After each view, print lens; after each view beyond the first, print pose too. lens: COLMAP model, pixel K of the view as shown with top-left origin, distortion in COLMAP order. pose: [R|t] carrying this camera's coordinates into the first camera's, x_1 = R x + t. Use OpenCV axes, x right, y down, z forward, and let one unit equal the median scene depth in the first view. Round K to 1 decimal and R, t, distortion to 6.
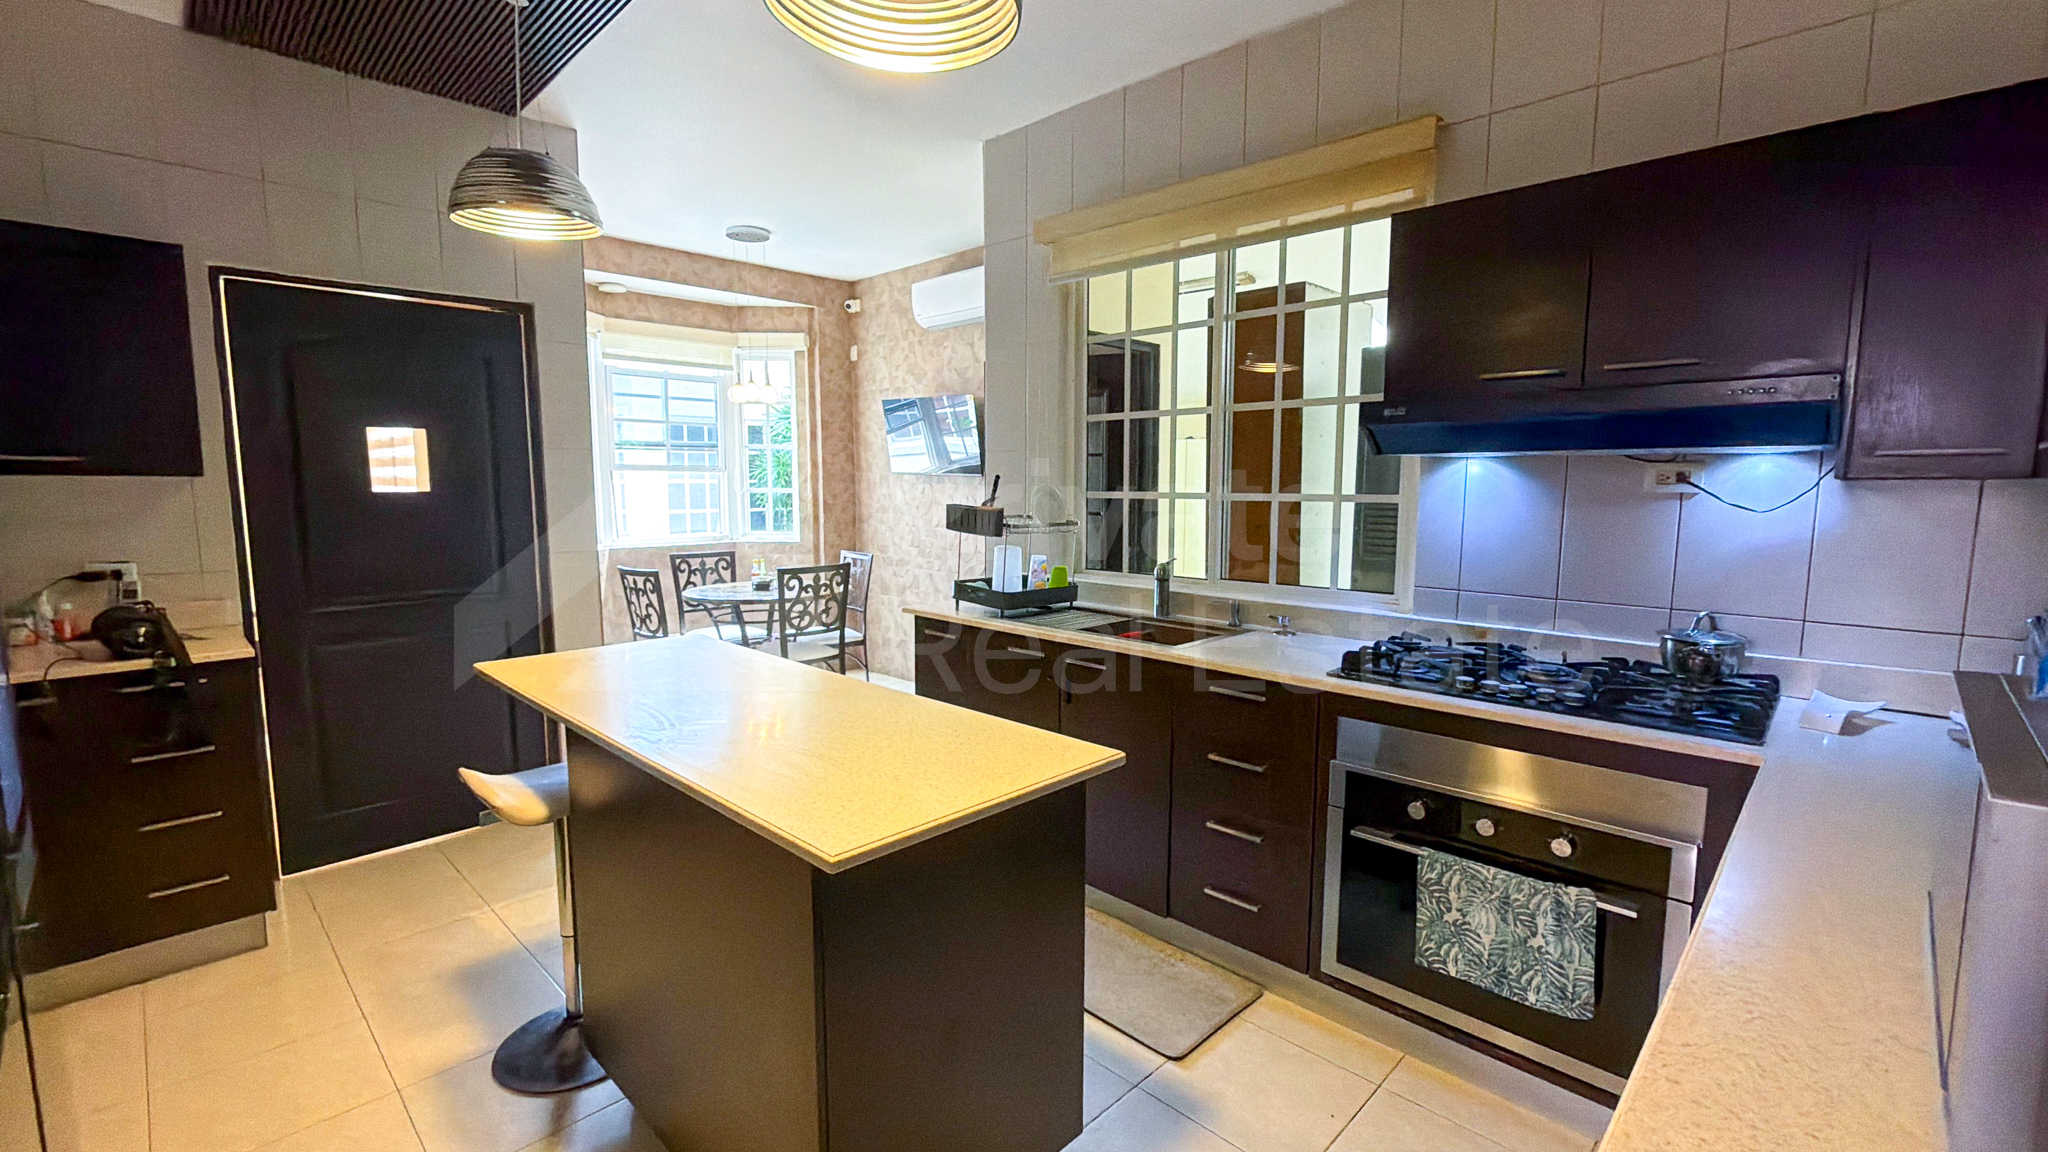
lens RADIAL K [[868.1, 0, 1015.4], [0, 868.1, 570.2], [0, 0, 1]] dist [-0.001831, -0.000046]
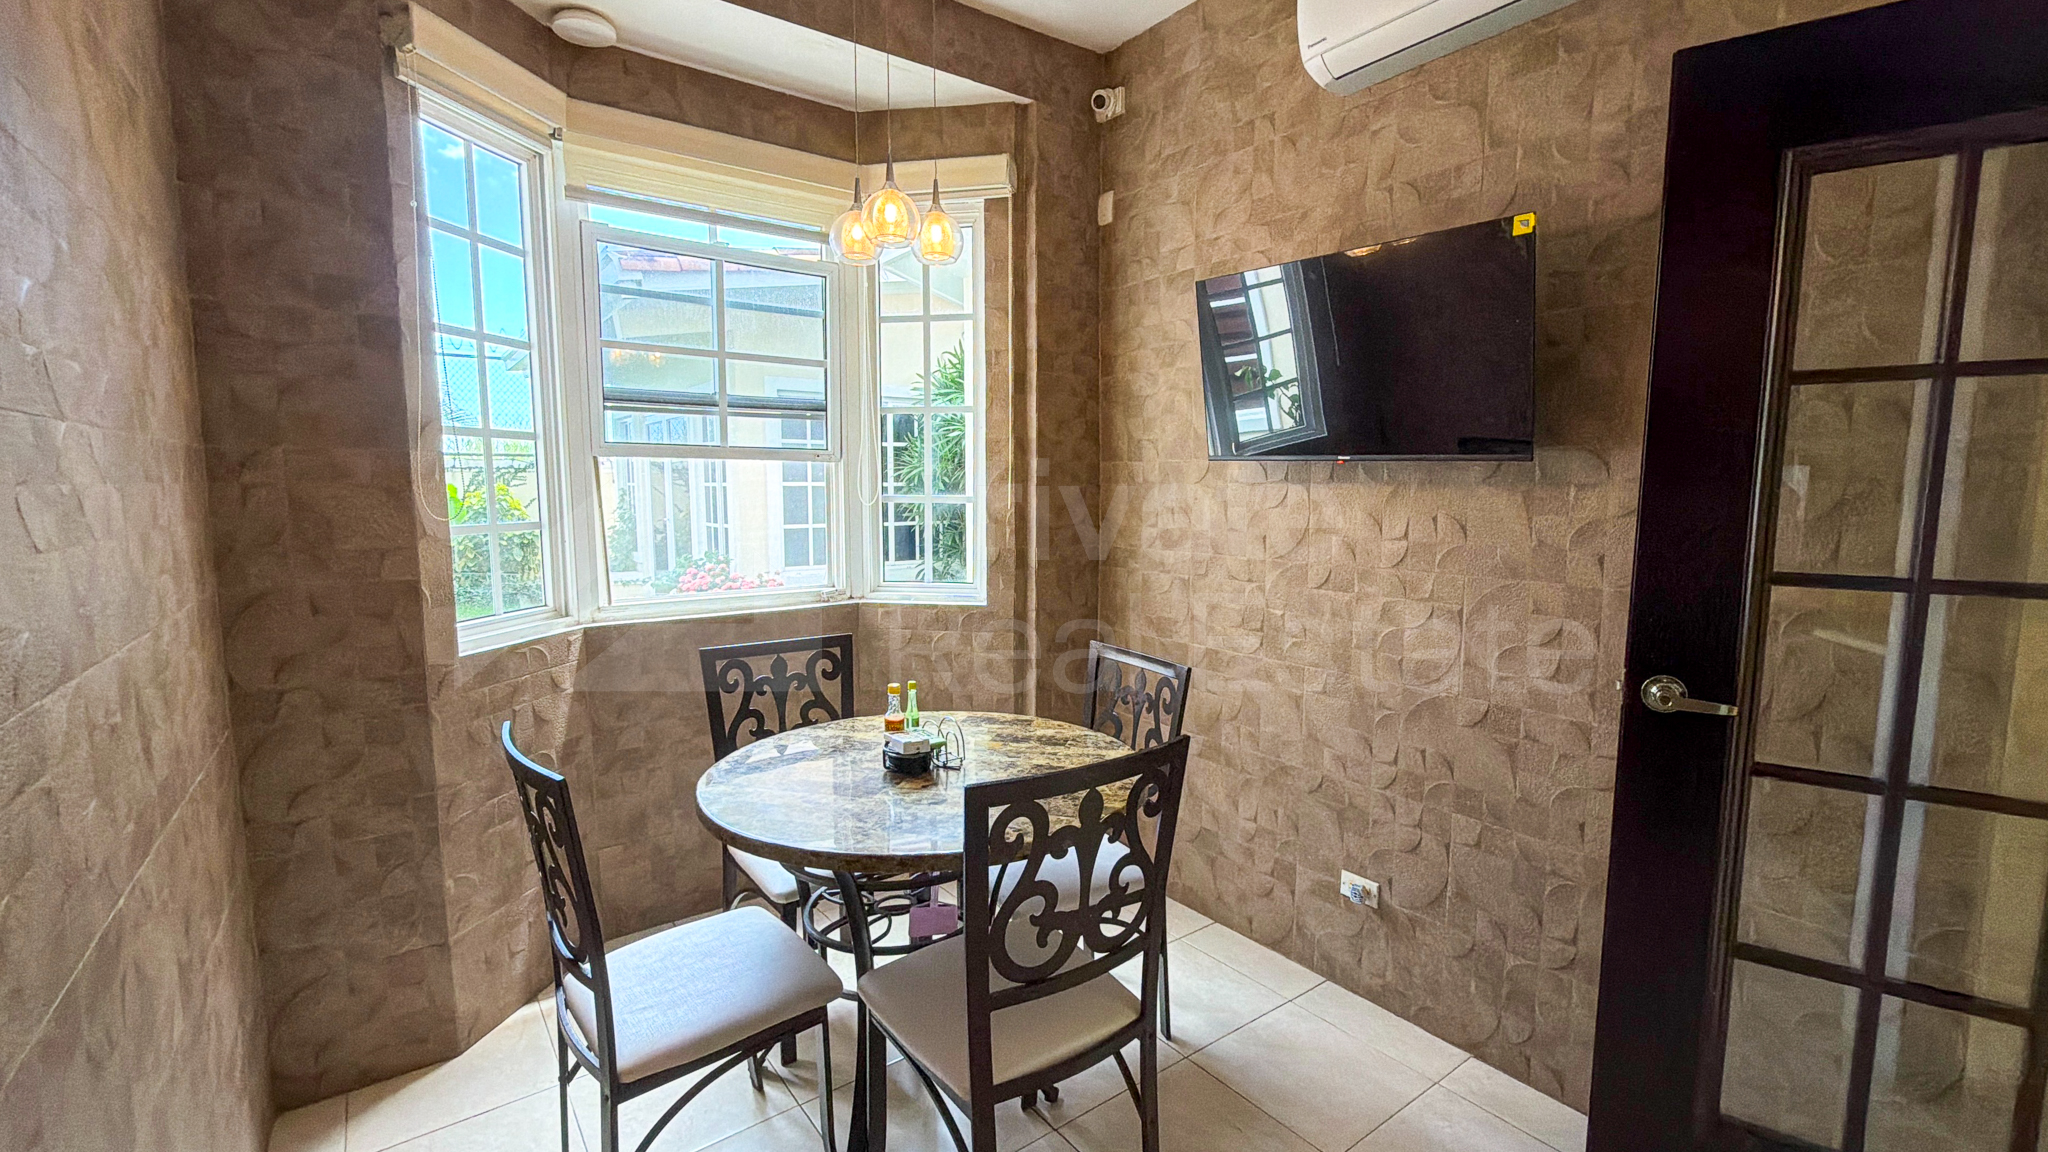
lens RADIAL K [[868.1, 0, 1029.7], [0, 868.1, 580.7], [0, 0, 1]] dist [-0.001831, -0.000046]
pose [[0.988831, 0.016936, -0.148075, -0.157633], [-0.016107, 0.999847, 0.006798, -0.051205], [0.148167, -0.004337, 0.988953, 0.538690]]
